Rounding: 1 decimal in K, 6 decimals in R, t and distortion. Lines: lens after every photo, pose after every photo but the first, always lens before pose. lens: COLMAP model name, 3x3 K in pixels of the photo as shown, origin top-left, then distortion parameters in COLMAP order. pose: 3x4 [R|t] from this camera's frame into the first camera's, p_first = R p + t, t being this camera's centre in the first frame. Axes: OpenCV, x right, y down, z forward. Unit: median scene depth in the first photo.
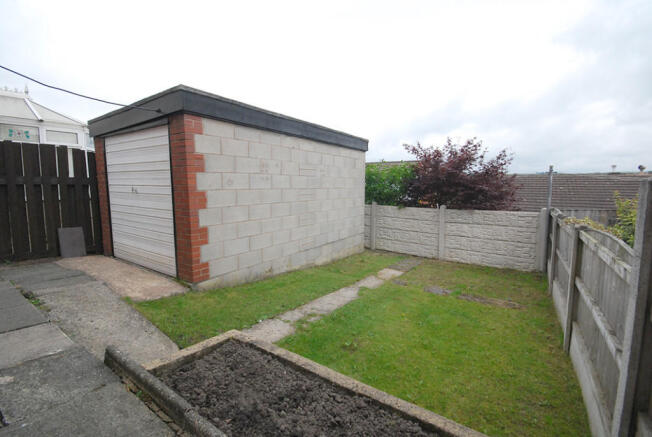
lens RADIAL K [[286.0, 0, 327.5], [0, 286.0, 215.3], [0, 0, 1]] dist [-0.002620, -0.000444]
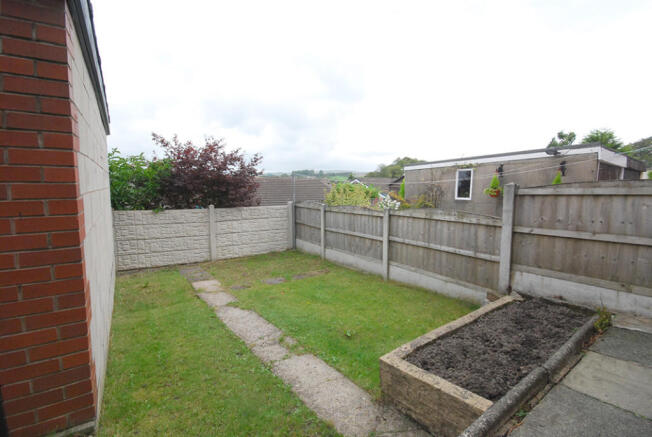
lens RADIAL K [[288.5, 0, 329.3], [0, 288.5, 215.3], [0, 0, 1]] dist [0.015224, -0.016213]
pose [[0.351639, -0.094621, 0.931342, -0.460356], [0.091385, 0.993597, 0.066443, -0.033982], [-0.931665, 0.061747, 0.358034, 0.330552]]
